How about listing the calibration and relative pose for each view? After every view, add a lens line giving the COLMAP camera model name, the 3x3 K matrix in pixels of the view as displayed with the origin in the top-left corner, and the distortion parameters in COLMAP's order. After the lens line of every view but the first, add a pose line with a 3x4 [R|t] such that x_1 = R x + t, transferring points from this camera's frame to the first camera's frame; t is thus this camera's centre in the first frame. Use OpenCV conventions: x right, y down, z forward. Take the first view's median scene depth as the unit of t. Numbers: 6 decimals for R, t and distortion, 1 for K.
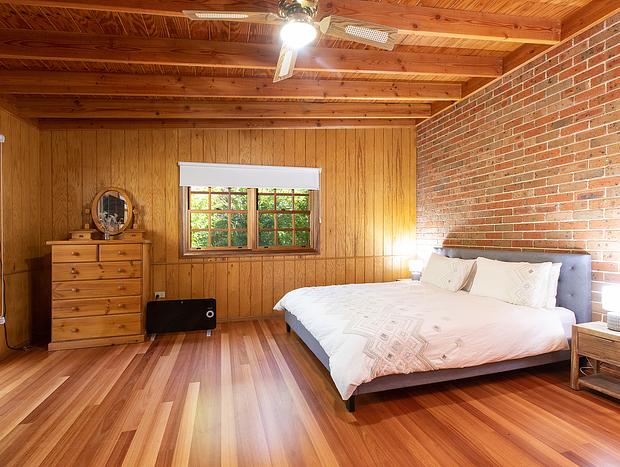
lens RADIAL K [[312.8, 0, 309.3], [0, 312.8, 235.9], [0, 0, 1]] dist [0.001232, 0.000002]
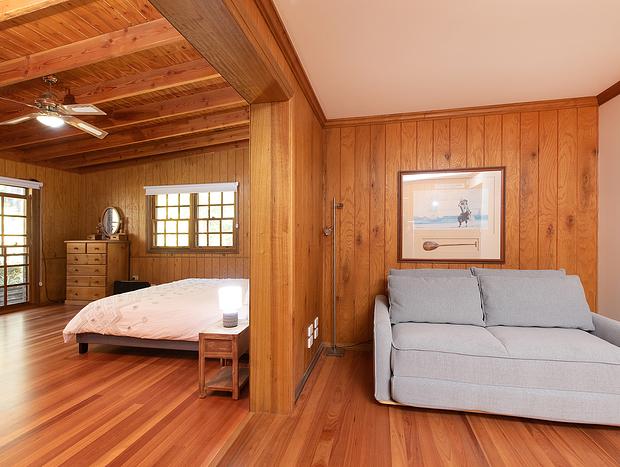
lens RADIAL K [[313.0, 0, 319.1], [0, 313.0, 233.2], [0, 0, 1]] dist [-0.002981, 0.000043]
pose [[0.893539, 0.000430, -0.448984, 1.069258], [-0.004341, 0.999961, -0.007681, -0.015165], [0.448964, 0.008812, 0.893507, 0.081825]]
